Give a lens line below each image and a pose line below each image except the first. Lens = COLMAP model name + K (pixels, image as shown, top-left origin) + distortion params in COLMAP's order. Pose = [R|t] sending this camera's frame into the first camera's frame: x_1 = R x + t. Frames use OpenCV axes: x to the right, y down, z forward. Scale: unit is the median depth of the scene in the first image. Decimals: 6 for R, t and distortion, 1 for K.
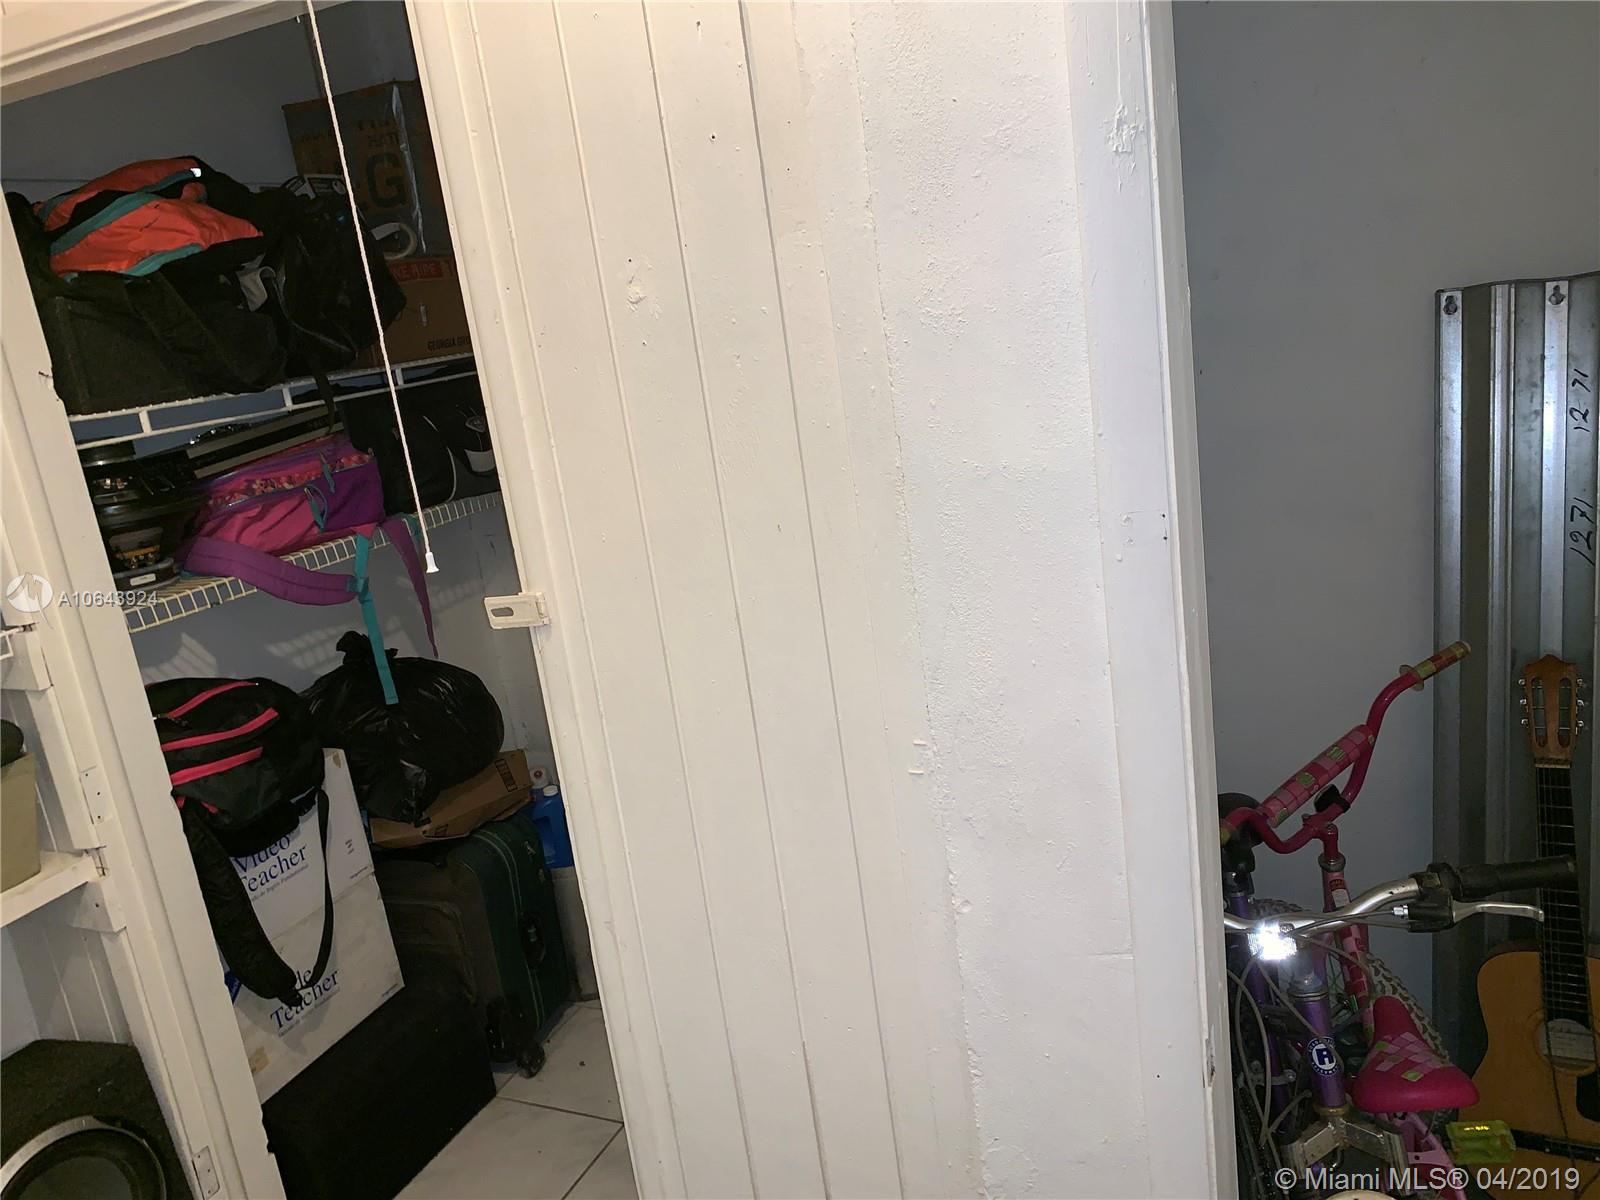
lens RADIAL K [[1224.8, 0, 807.3], [0, 1224.8, 595.7], [0, 0, 1]] dist [0.038843, -0.045834]
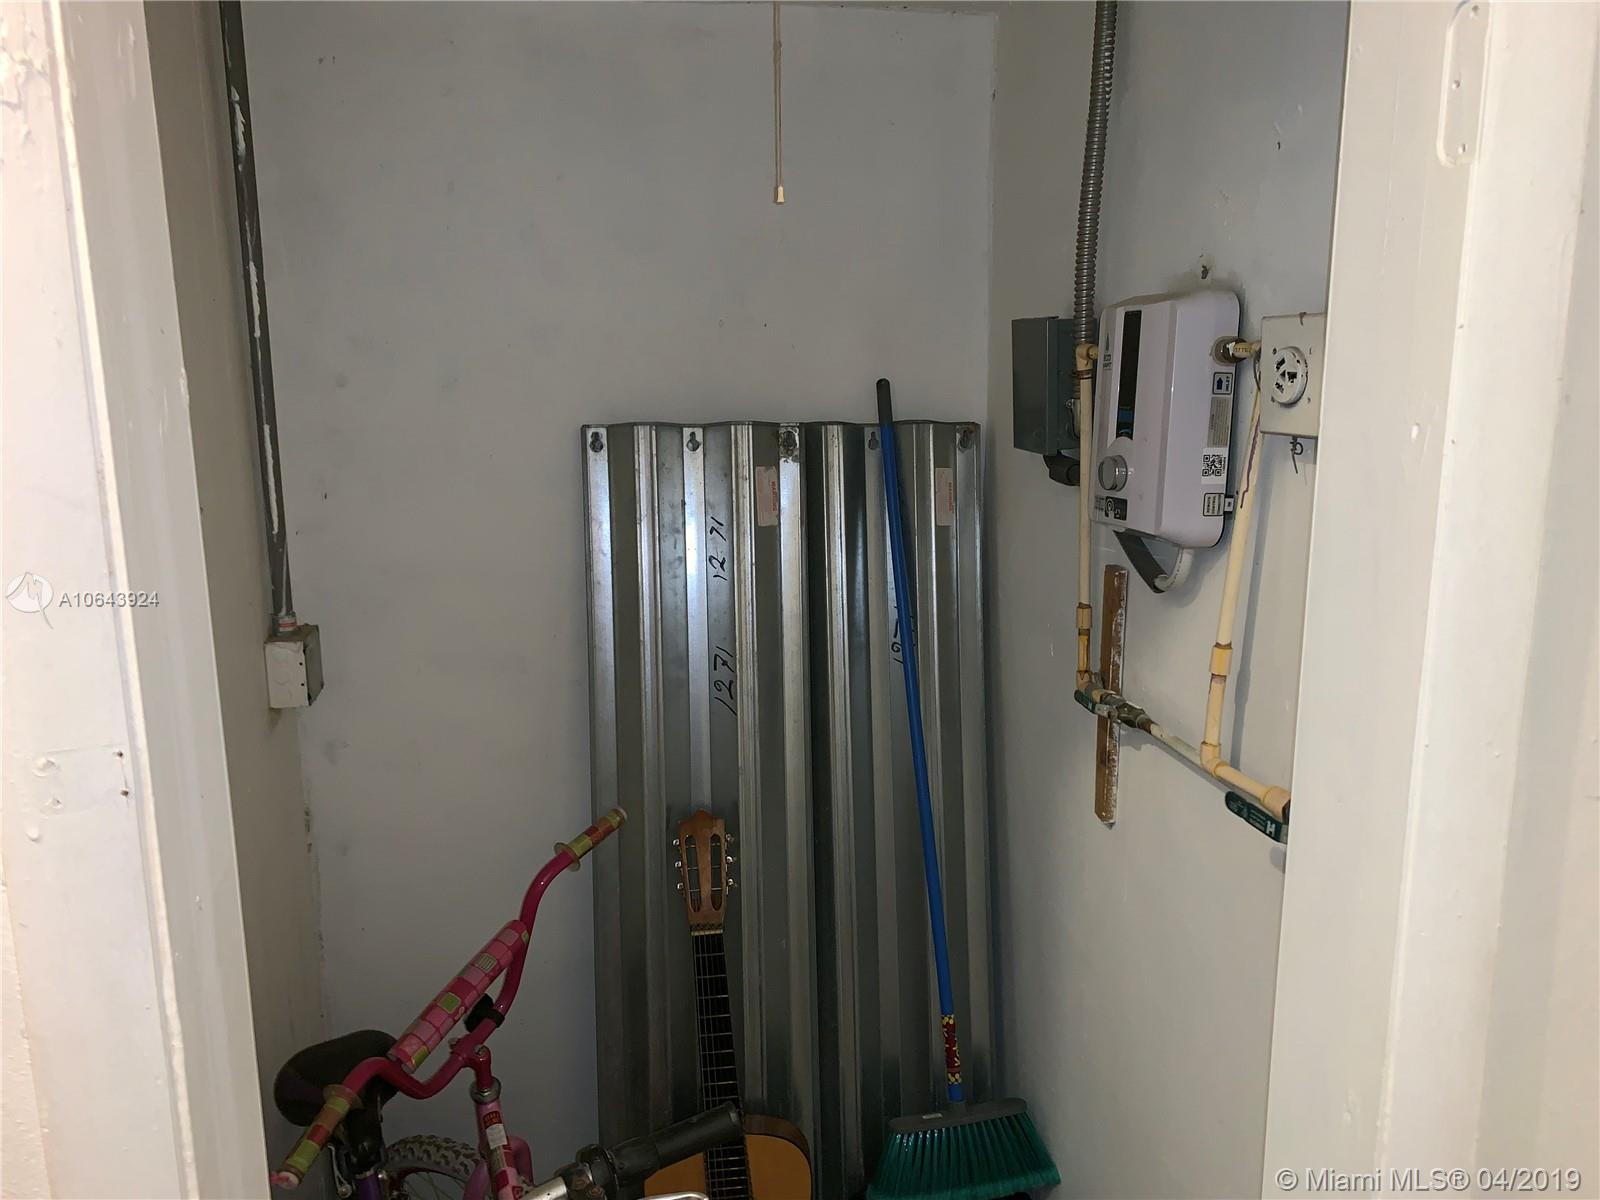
lens RADIAL K [[1224.8, 0, 801.7], [0, 1224.8, 596.8], [0, 0, 1]] dist [0.038843, -0.045834]
pose [[0.808647, 0.011811, 0.588176, 0.103876], [0.042824, 0.995964, -0.078876, -0.039498], [-0.586733, 0.088971, 0.804878, 0.174571]]
